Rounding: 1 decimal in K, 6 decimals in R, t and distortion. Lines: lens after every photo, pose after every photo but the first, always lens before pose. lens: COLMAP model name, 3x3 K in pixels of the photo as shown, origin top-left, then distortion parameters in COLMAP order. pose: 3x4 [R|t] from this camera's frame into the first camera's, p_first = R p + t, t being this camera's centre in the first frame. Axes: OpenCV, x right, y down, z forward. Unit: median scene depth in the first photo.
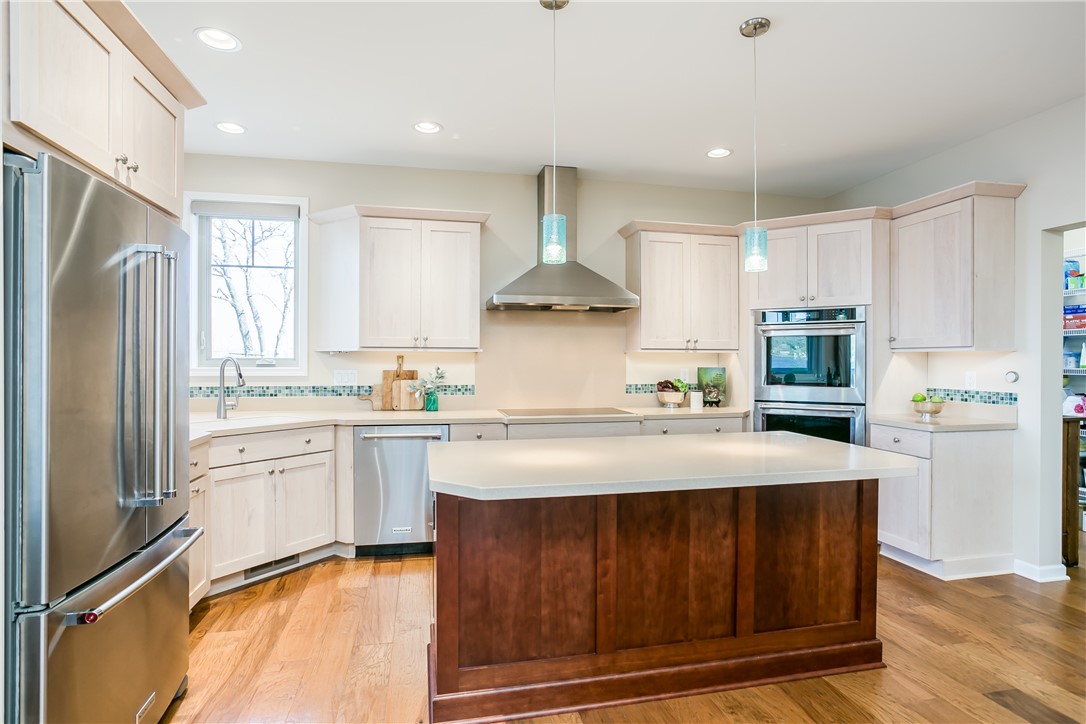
lens RADIAL K [[549.6, 0, 520.7], [0, 549.6, 360.4], [0, 0, 1]] dist [-0.027904, 0.004239]
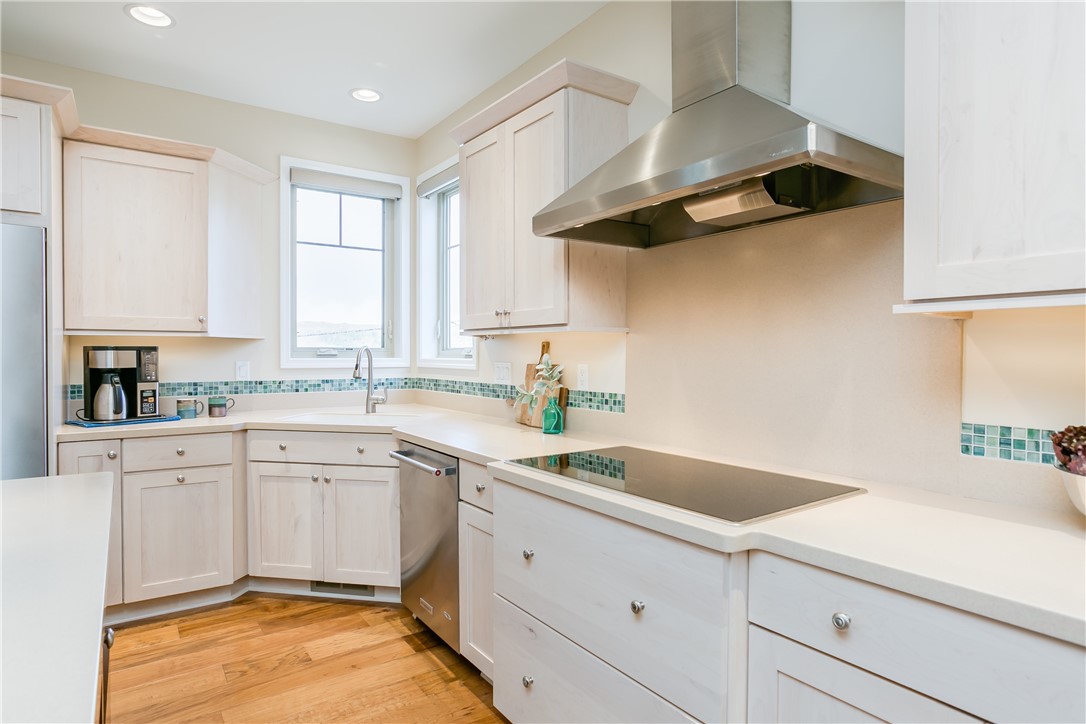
lens RADIAL K [[593.6, 0, 538.3], [0, 593.6, 364.4], [0, 0, 1]] dist [-0.018811, 0.001303]
pose [[0.427592, 0.014765, -0.903851, 0.479071], [0.000078, 0.999866, 0.016370, 0.007736], [0.903972, -0.007070, 0.427534, 0.819538]]
